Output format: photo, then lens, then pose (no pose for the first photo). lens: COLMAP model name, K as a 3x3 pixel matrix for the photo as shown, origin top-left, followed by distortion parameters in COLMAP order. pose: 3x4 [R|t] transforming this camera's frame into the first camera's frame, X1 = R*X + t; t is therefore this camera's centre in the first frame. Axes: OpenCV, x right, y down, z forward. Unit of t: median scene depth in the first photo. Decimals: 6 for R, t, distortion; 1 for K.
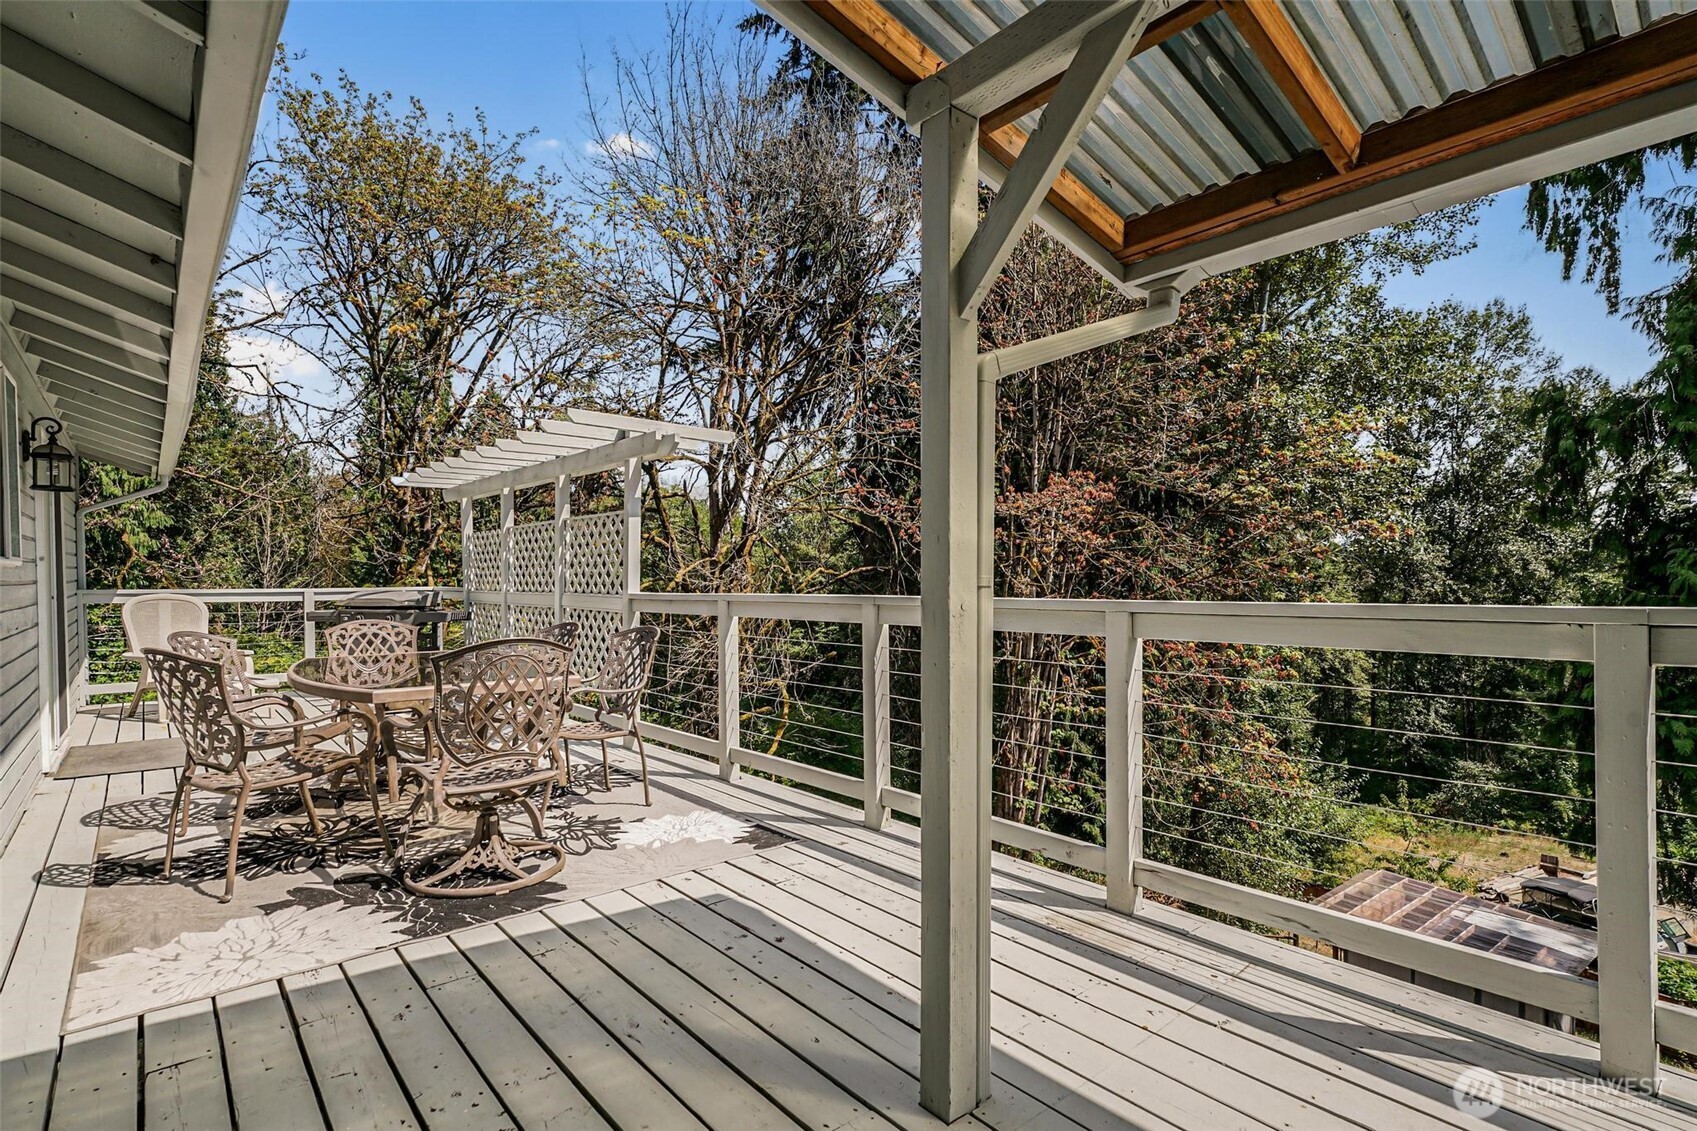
lens RADIAL K [[837.3, 0, 848.0], [0, 837.3, 573.9], [0, 0, 1]] dist [0.001300, -0.000149]
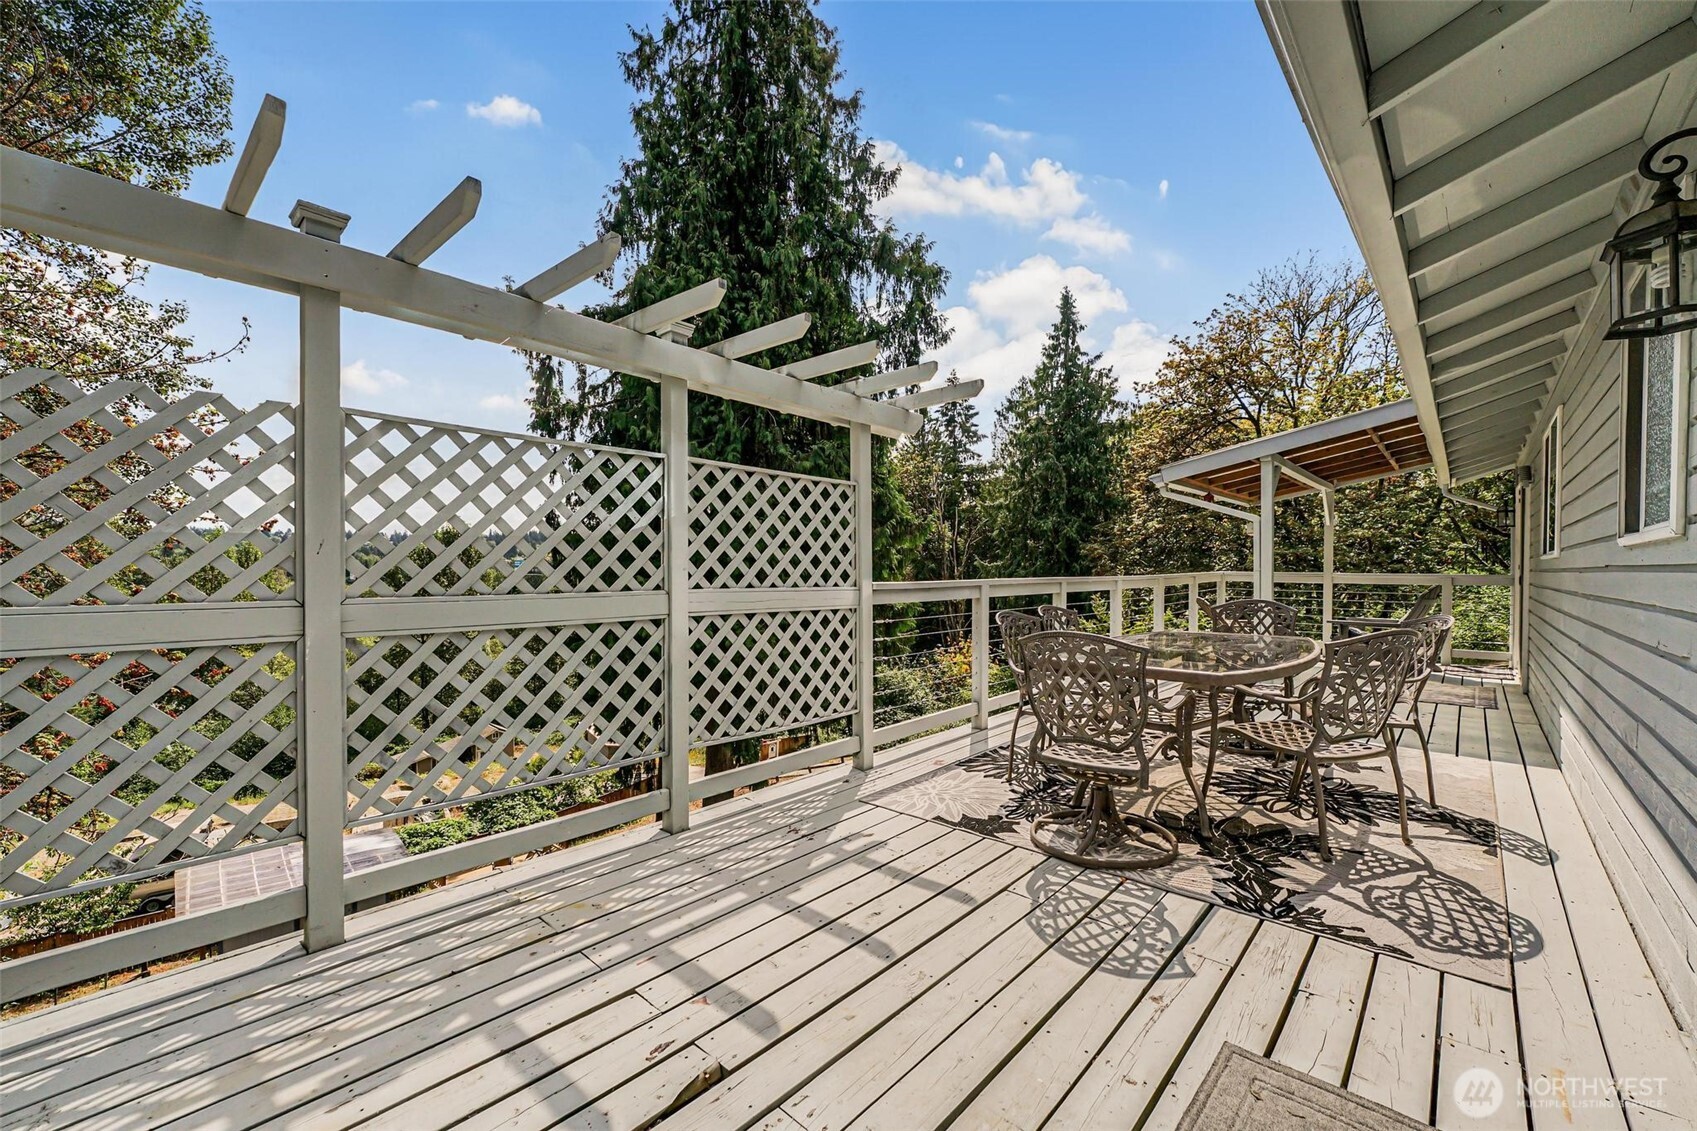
lens RADIAL K [[708.7, 0, 846.8], [0, 708.7, 568.8], [0, 0, 1]] dist [0.000337, 0.000100]
pose [[-0.148699, -0.000688, 0.988882, -1.483407], [-0.006814, 0.999977, -0.000329, 0.011890], [-0.988859, -0.006787, -0.148700, 1.738214]]
